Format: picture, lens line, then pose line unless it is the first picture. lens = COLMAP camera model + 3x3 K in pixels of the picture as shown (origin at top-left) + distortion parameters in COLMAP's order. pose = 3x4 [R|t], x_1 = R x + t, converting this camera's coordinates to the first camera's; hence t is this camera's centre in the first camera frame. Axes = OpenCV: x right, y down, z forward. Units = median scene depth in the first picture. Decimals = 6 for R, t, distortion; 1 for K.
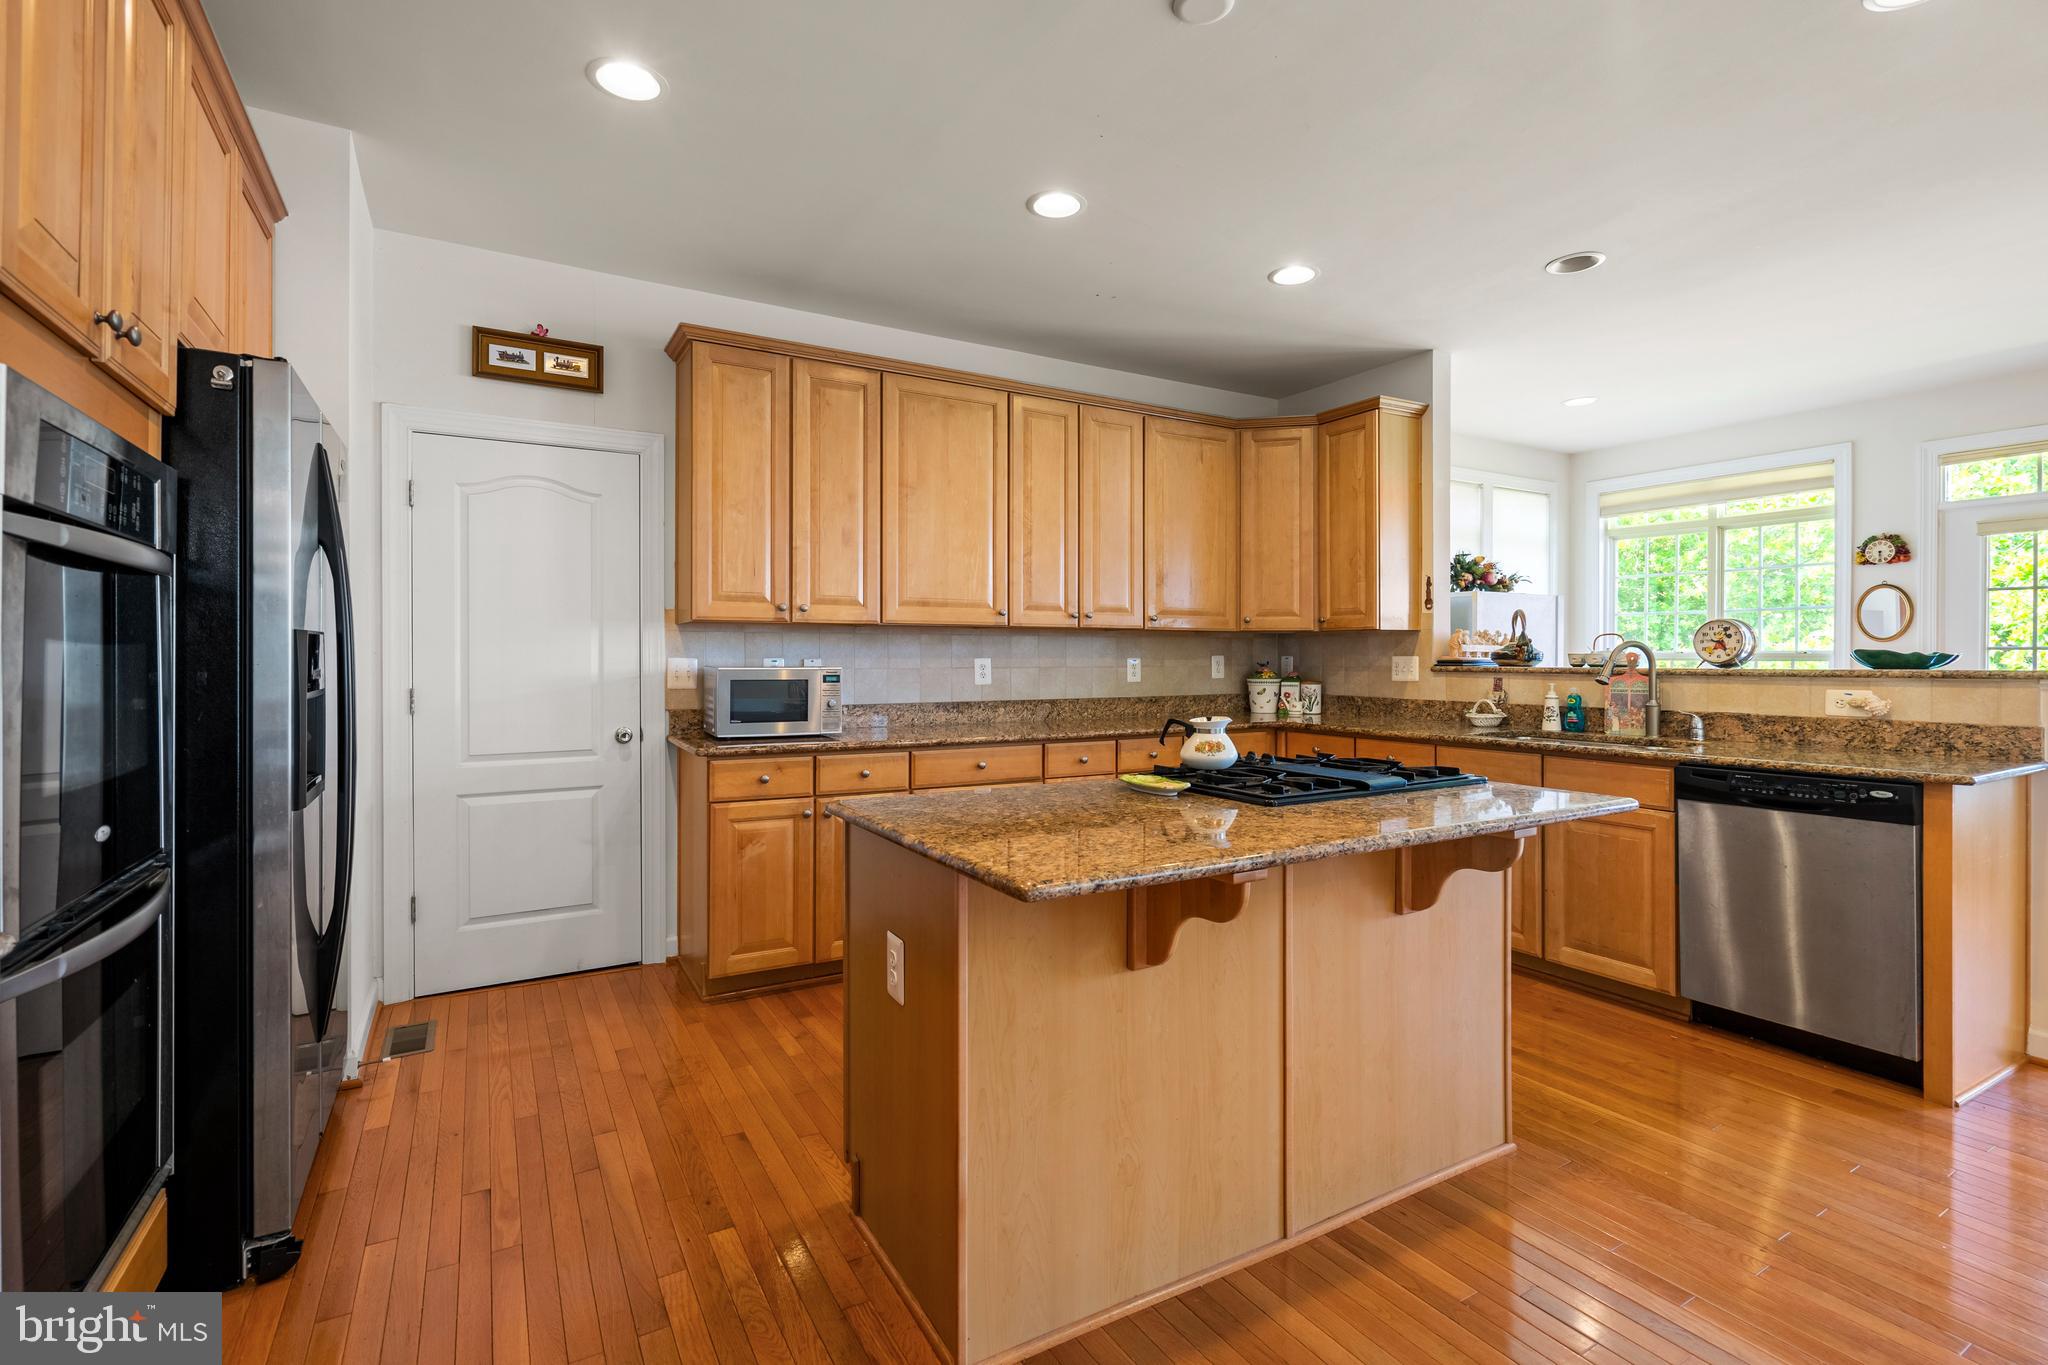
lens RADIAL K [[939.9, 0, 1022.9], [0, 939.9, 658.9], [0, 0, 1]] dist [-0.002784, -0.000423]
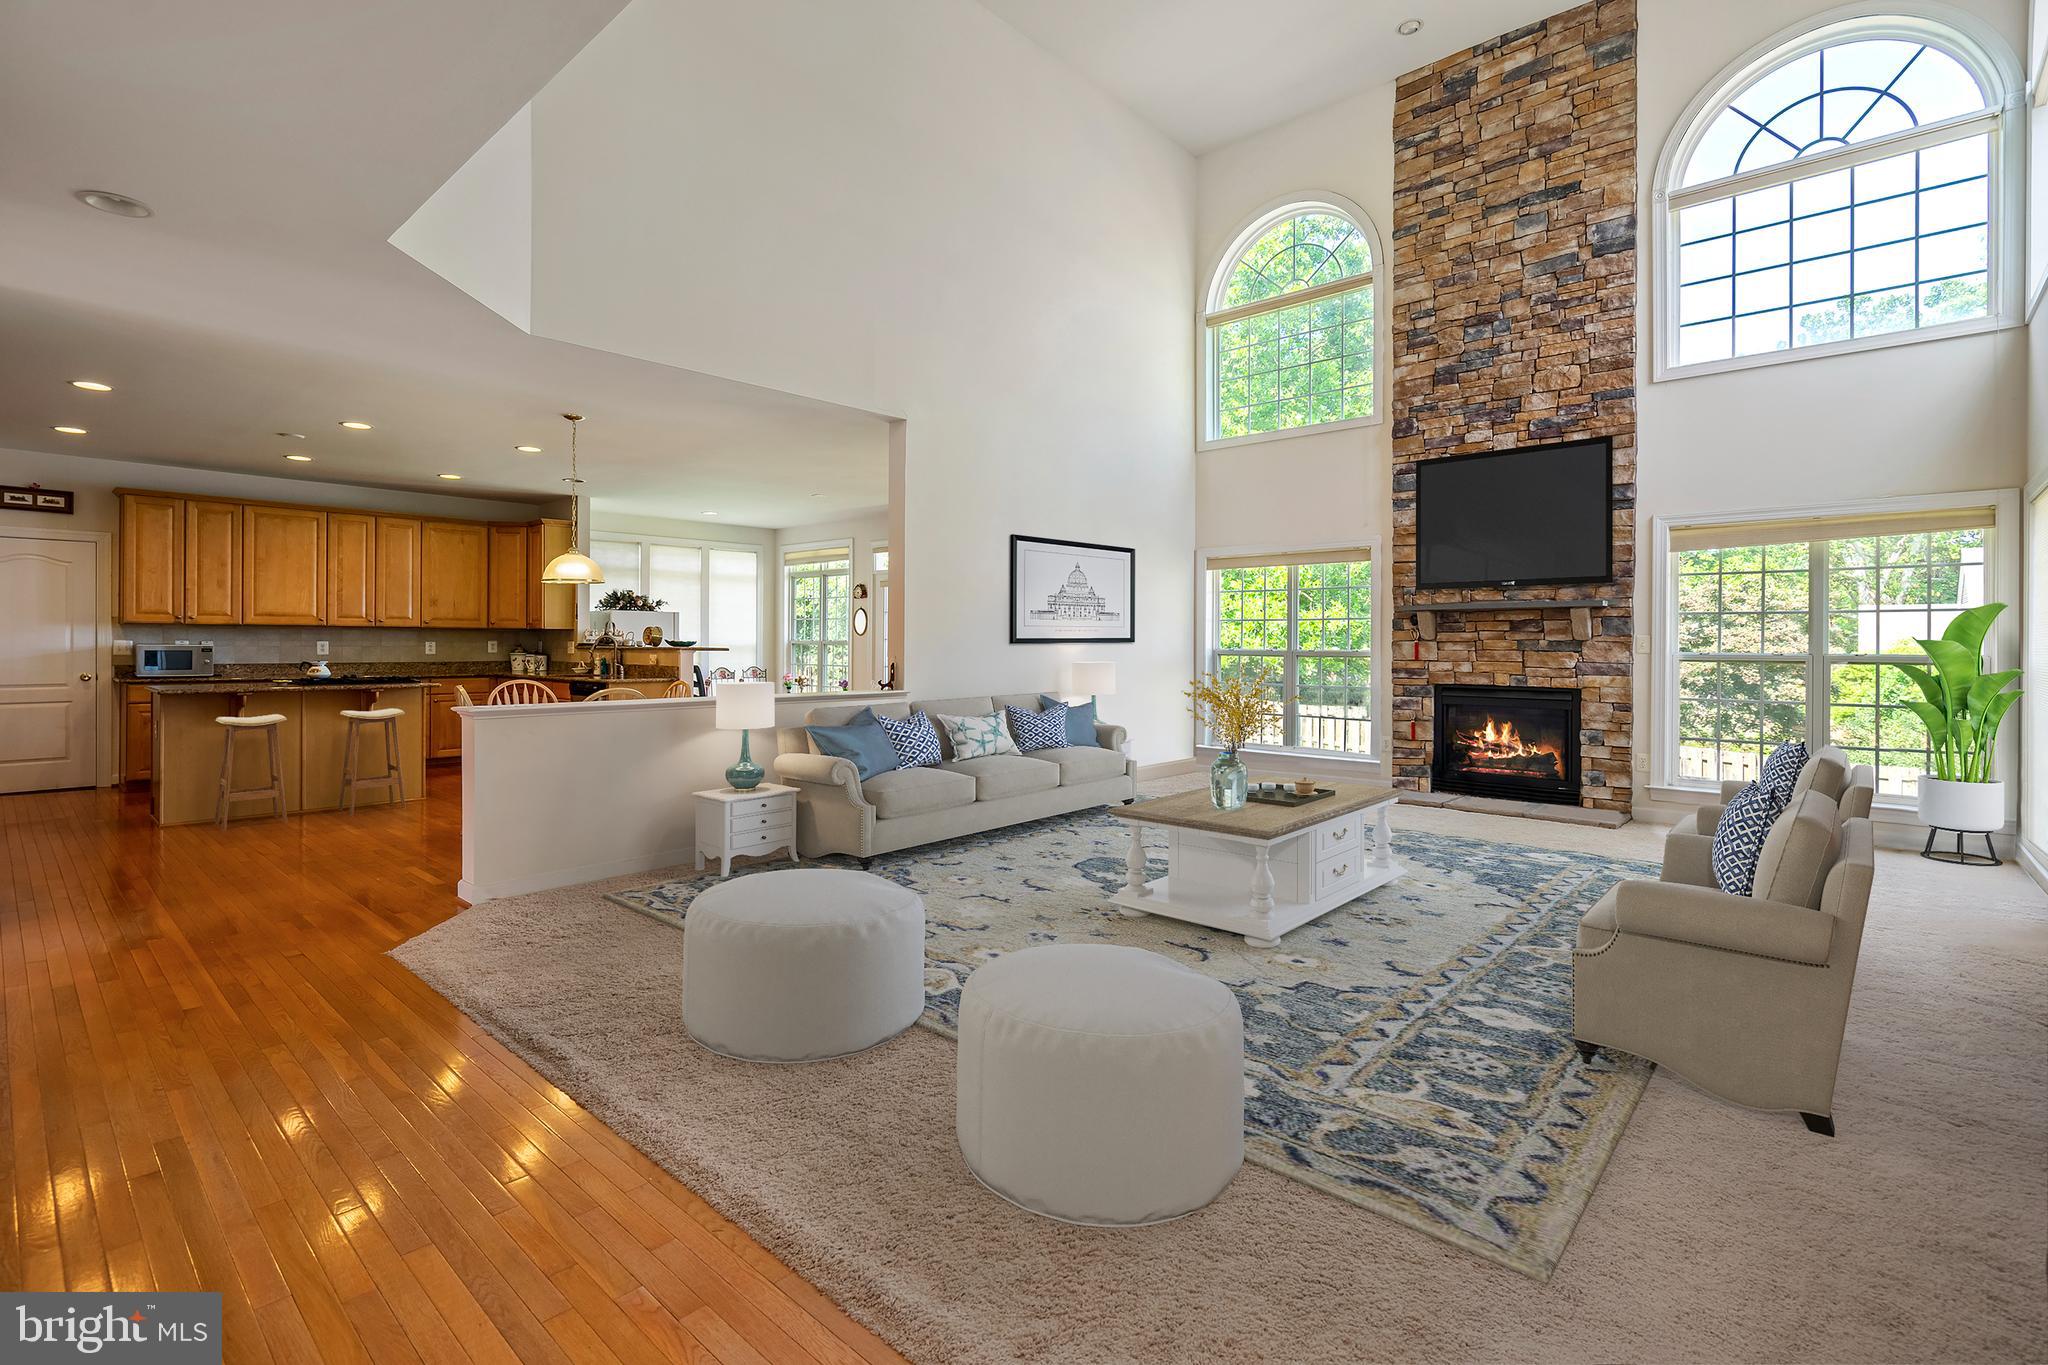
lens RADIAL K [[939.9, 0, 1023.1], [0, 939.9, 646.1], [0, 0, 1]] dist [-0.002784, -0.000423]
pose [[0.951705, 0.003621, 0.306994, 0.794627], [-0.004422, 0.999988, 0.001913, -0.001032], [-0.306984, -0.003178, 0.951709, -1.403550]]
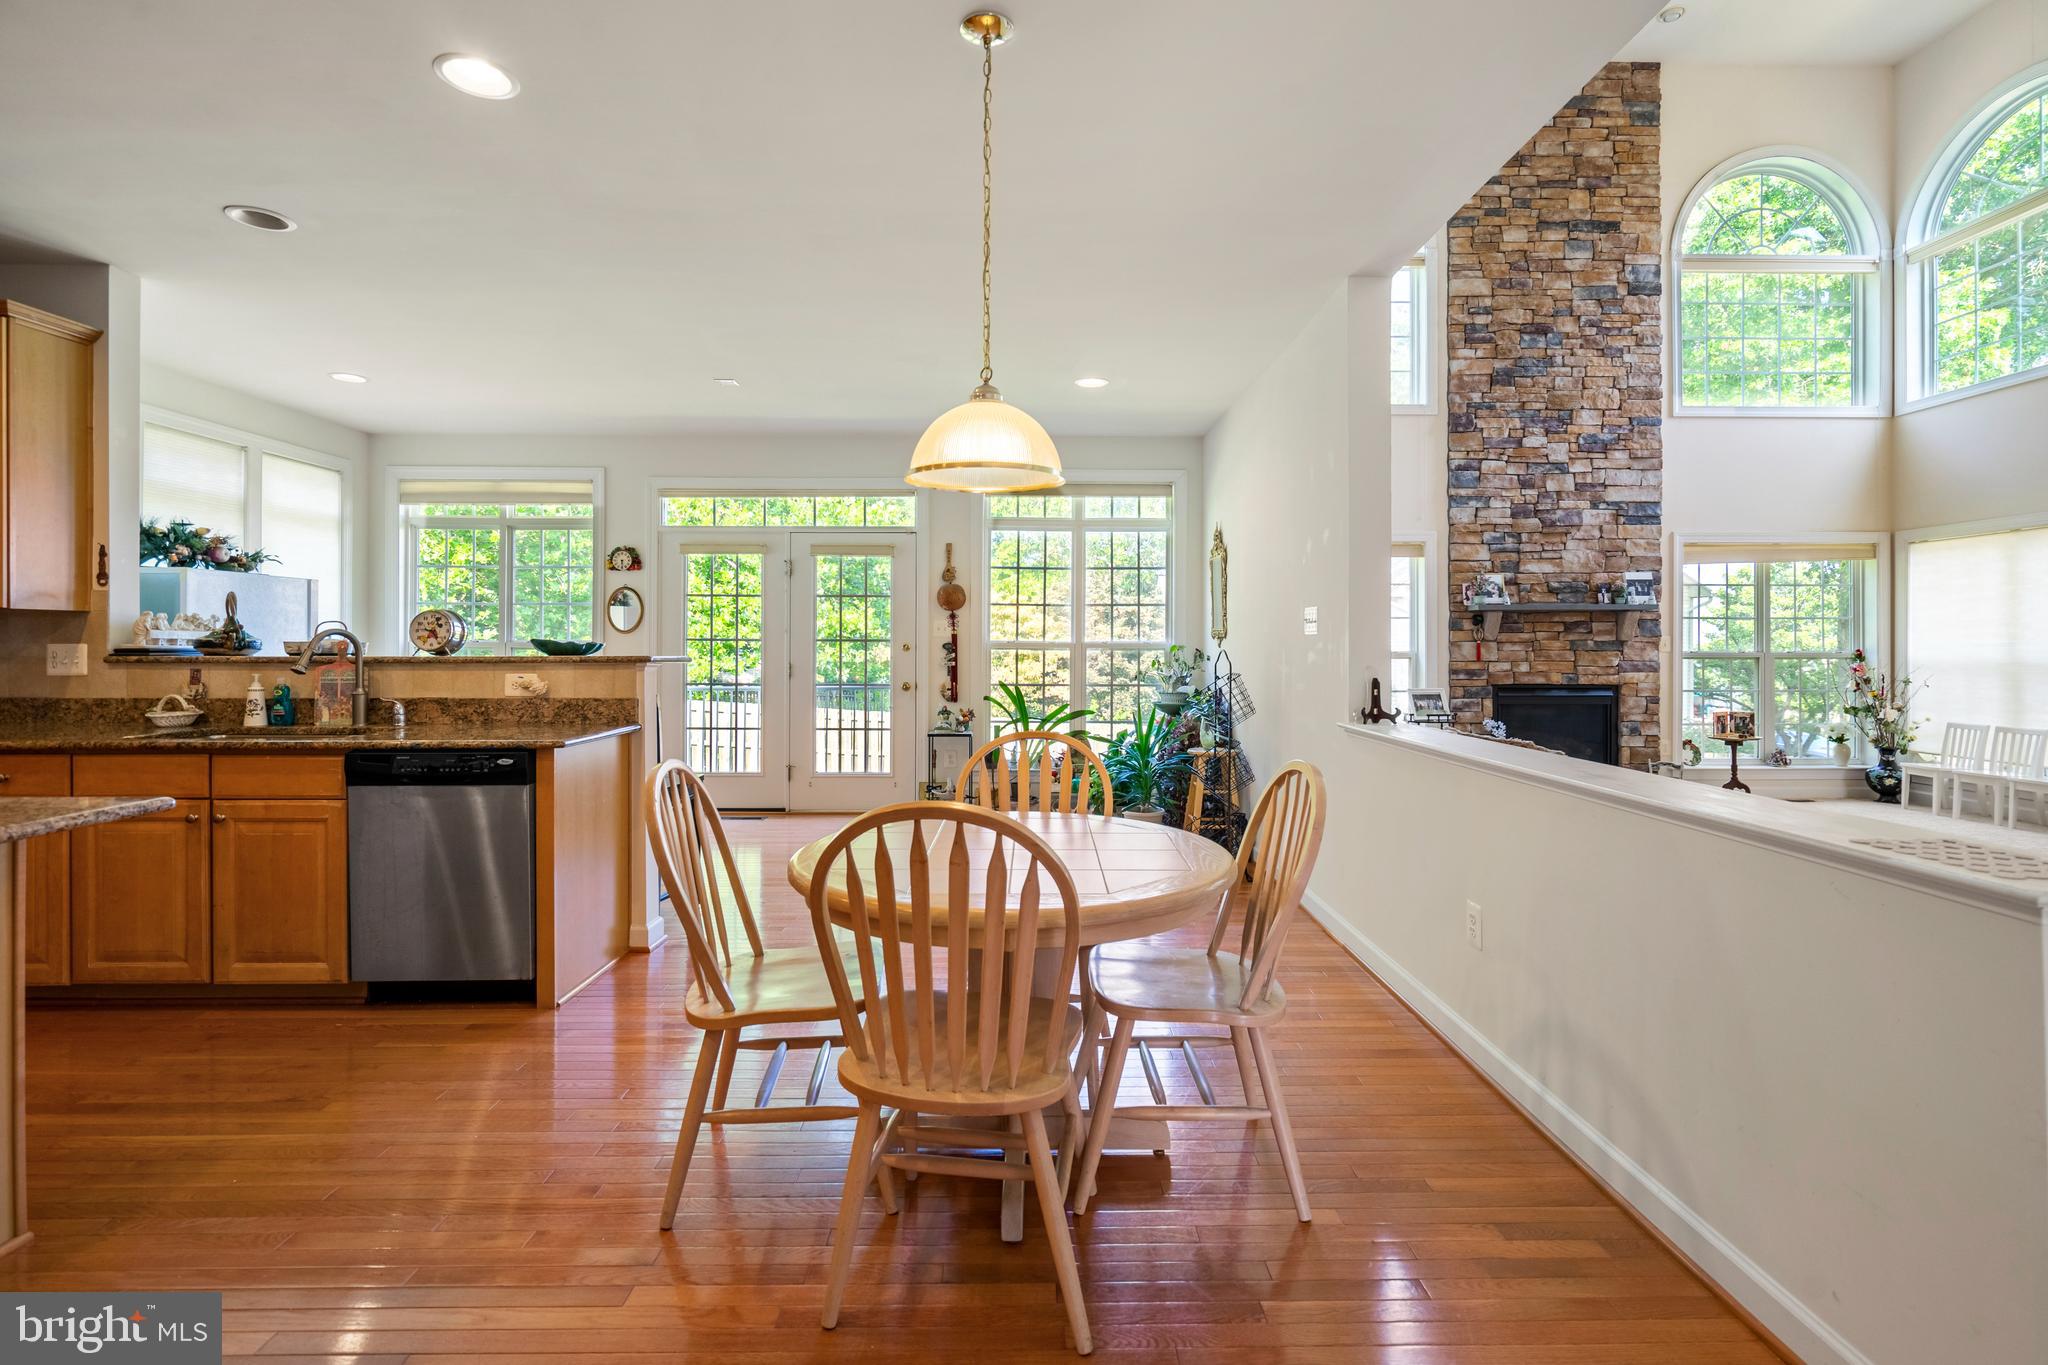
lens RADIAL K [[939.9, 0, 1035.2], [0, 939.9, 648.2], [0, 0, 1]] dist [-0.002784, -0.000423]
pose [[0.489466, -0.000510, 0.872022, 0.132601], [0.000419, 1.000000, 0.000350, 0.000960], [-0.872022, 0.000194, 0.489466, -0.098402]]
